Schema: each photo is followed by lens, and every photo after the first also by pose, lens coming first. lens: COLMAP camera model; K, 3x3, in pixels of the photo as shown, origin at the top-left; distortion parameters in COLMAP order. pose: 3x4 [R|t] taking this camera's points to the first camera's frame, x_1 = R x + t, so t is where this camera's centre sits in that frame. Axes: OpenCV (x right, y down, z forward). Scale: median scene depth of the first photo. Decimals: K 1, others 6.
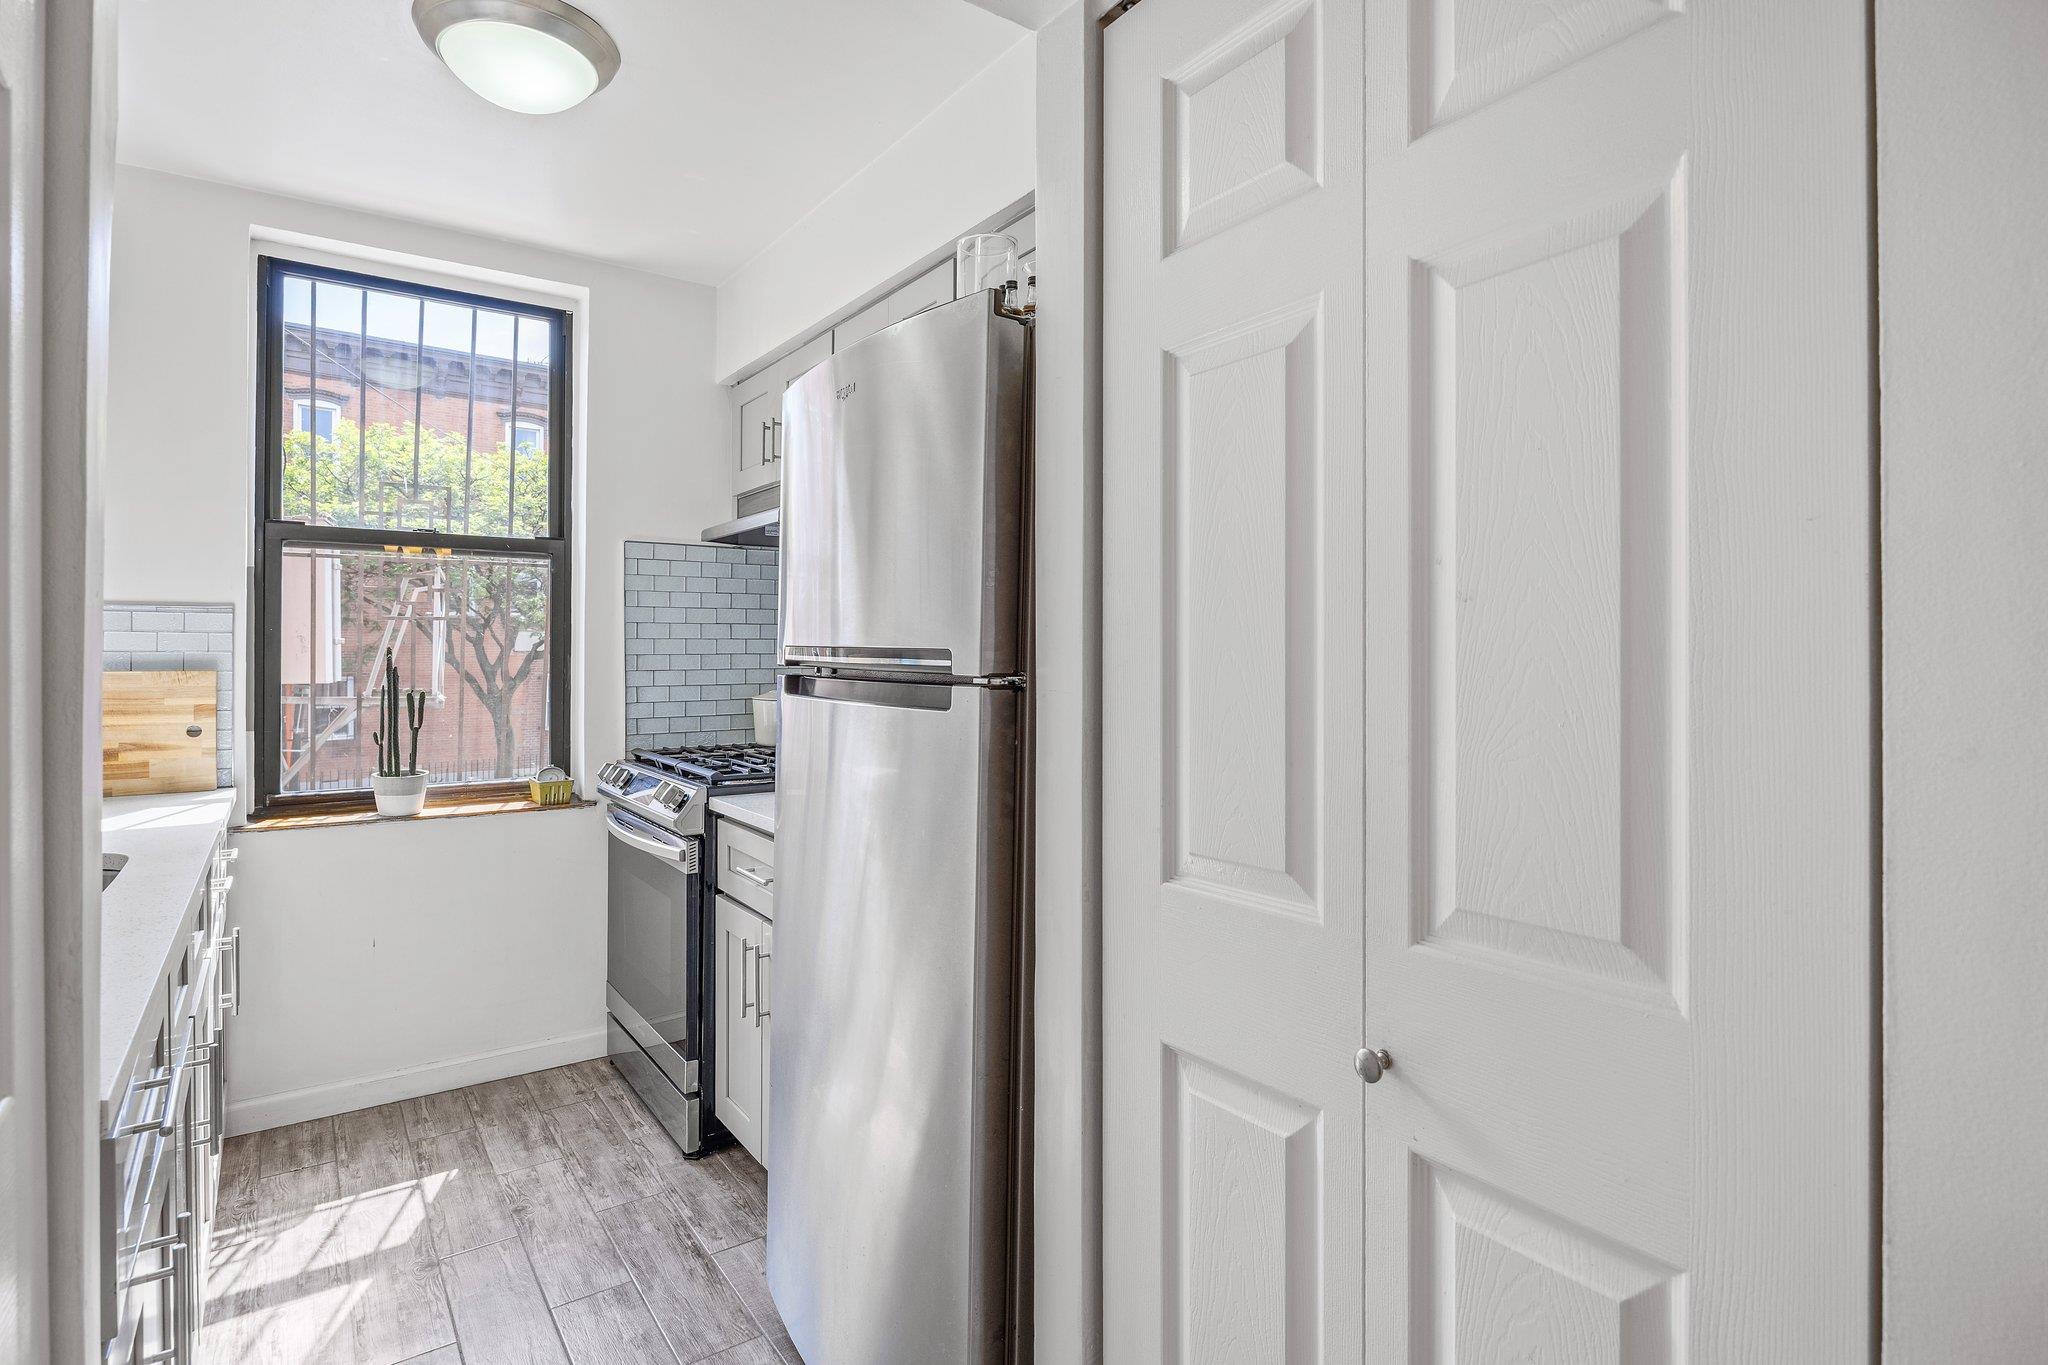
lens RADIAL K [[1029.3, 0, 1020.4], [0, 1029.3, 649.9], [0, 0, 1]] dist [-0.005461, -0.000261]
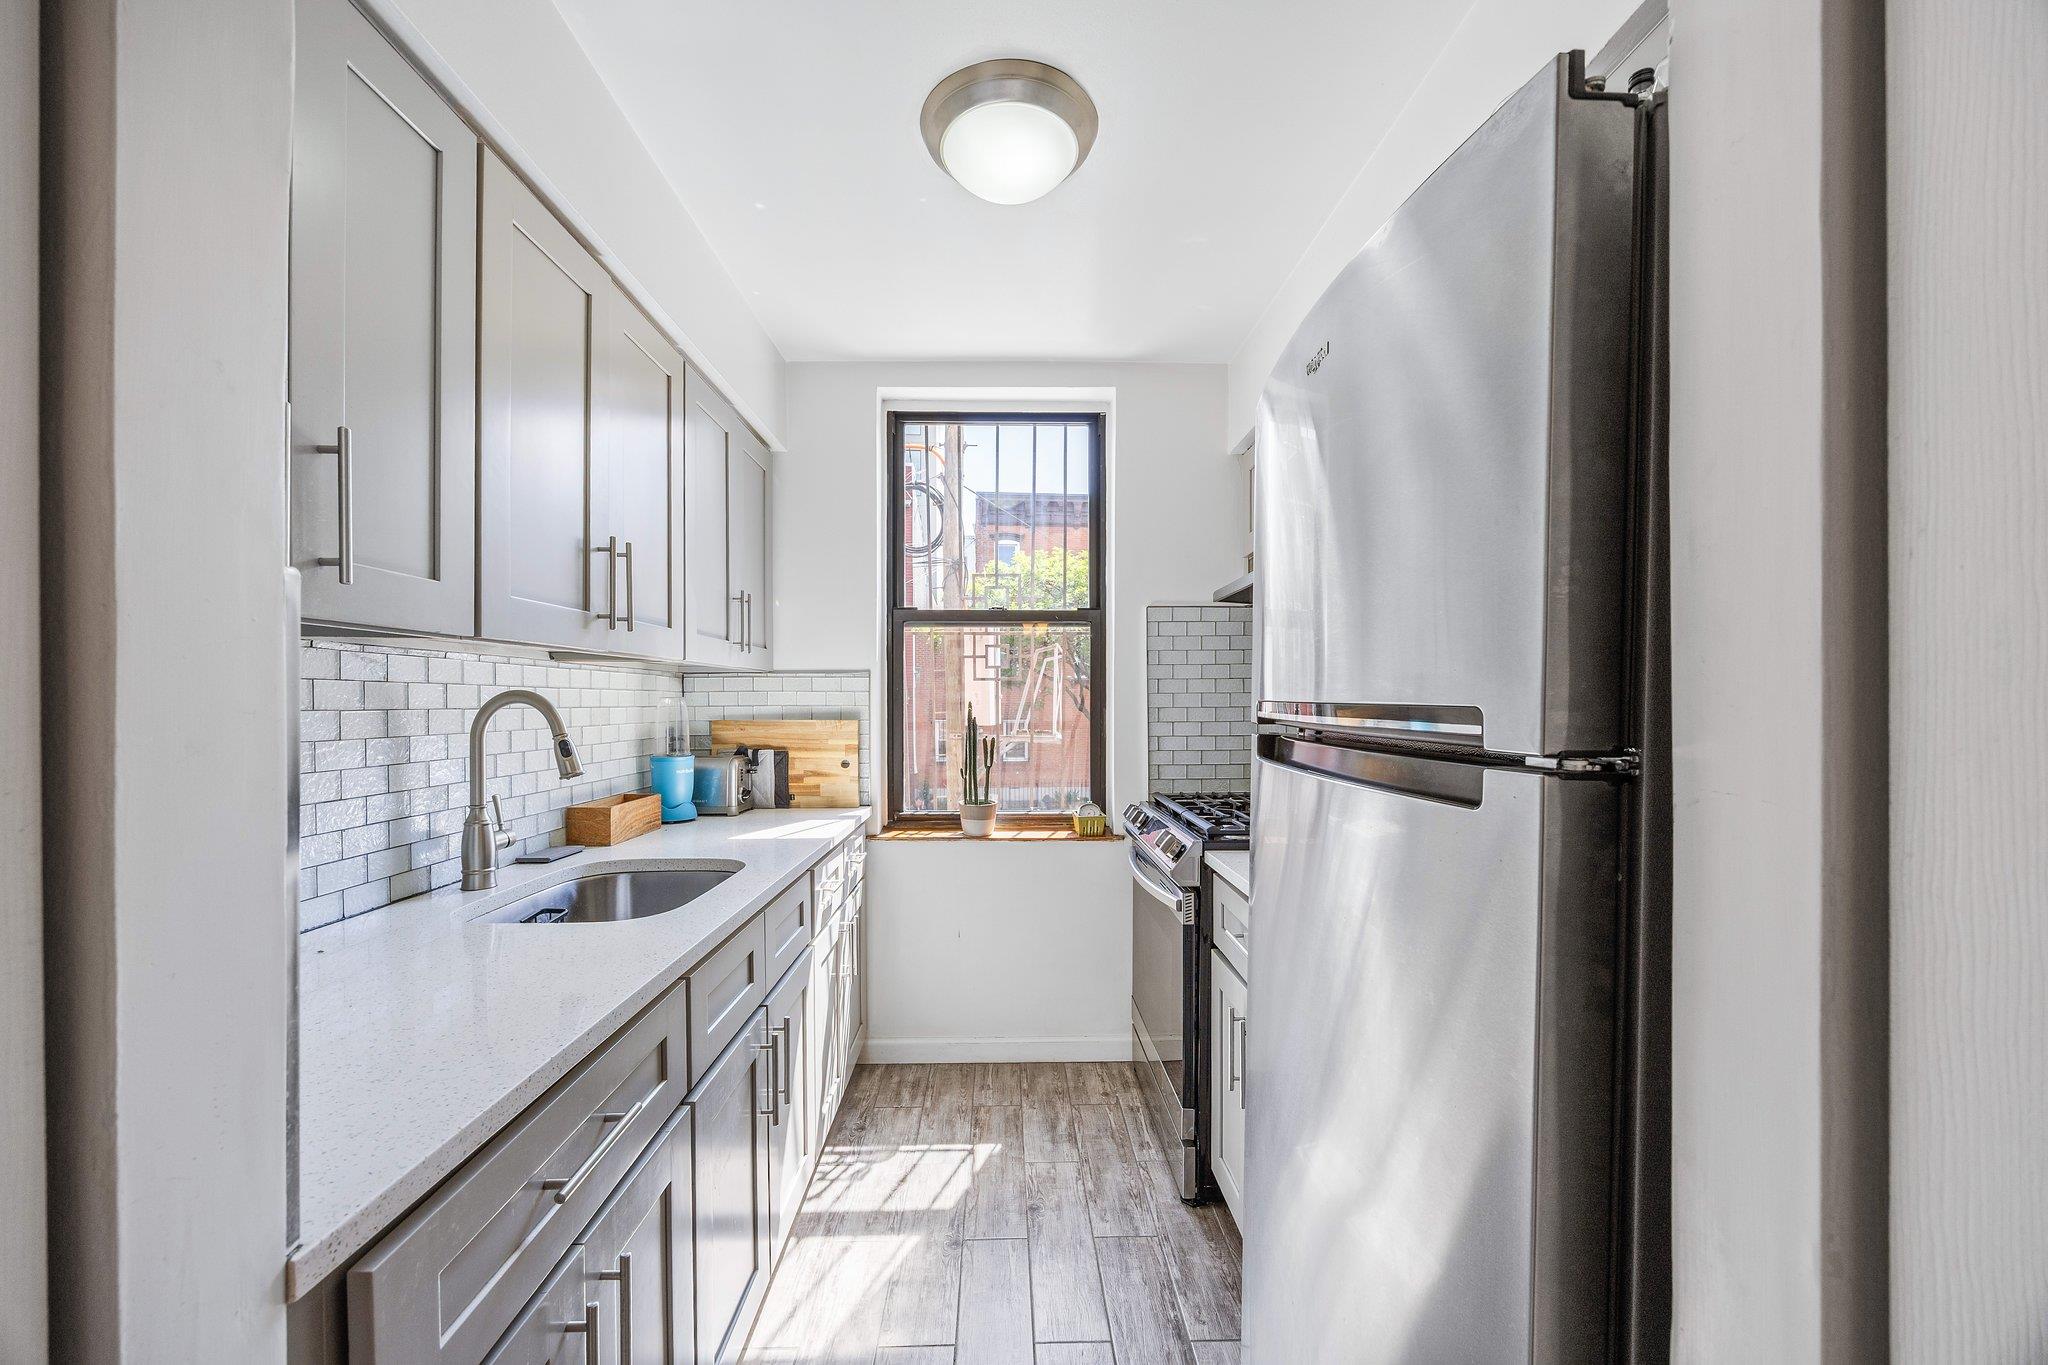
lens RADIAL K [[789.2, 0, 1019.6], [0, 789.2, 704.1], [0, 0, 1]] dist [-0.002906, -0.000079]
pose [[0.825865, -0.001771, -0.563865, -0.016598], [0.003938, 0.999989, 0.002627, -0.002541], [0.563854, -0.004390, 0.825863, 0.253346]]
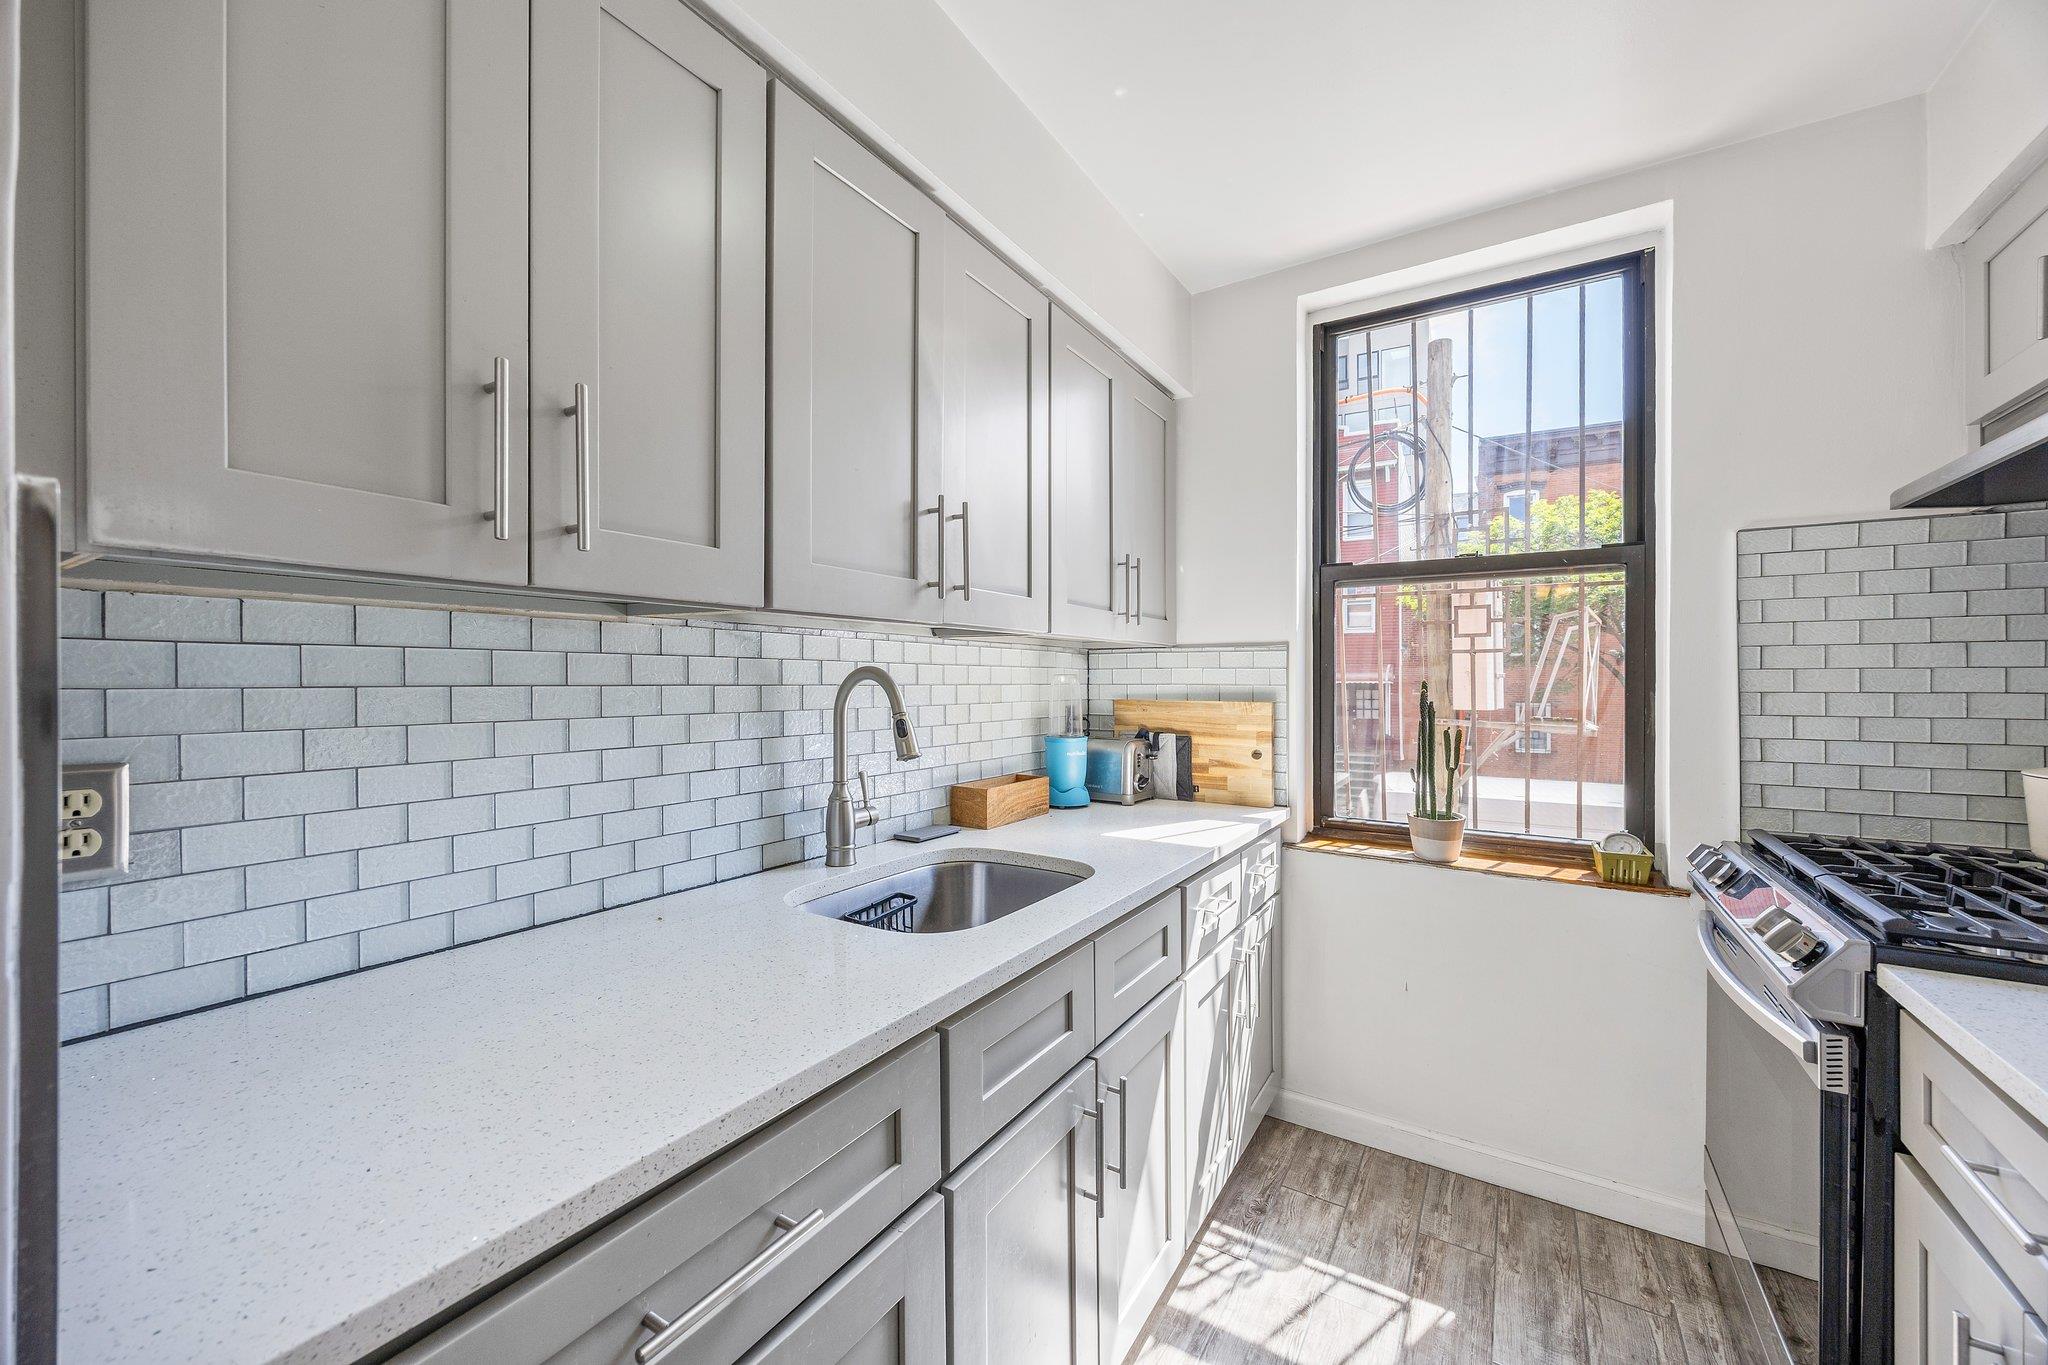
lens RADIAL K [[776.4, 0, 1026.4], [0, 776.4, 677.4], [0, 0, 1]] dist [-0.002094, -0.000033]
pose [[0.375186, -0.004510, -0.926939, -0.091293], [-0.001520, 0.999984, -0.005480, -0.001916], [0.926948, 0.003465, 0.375173, 0.422463]]
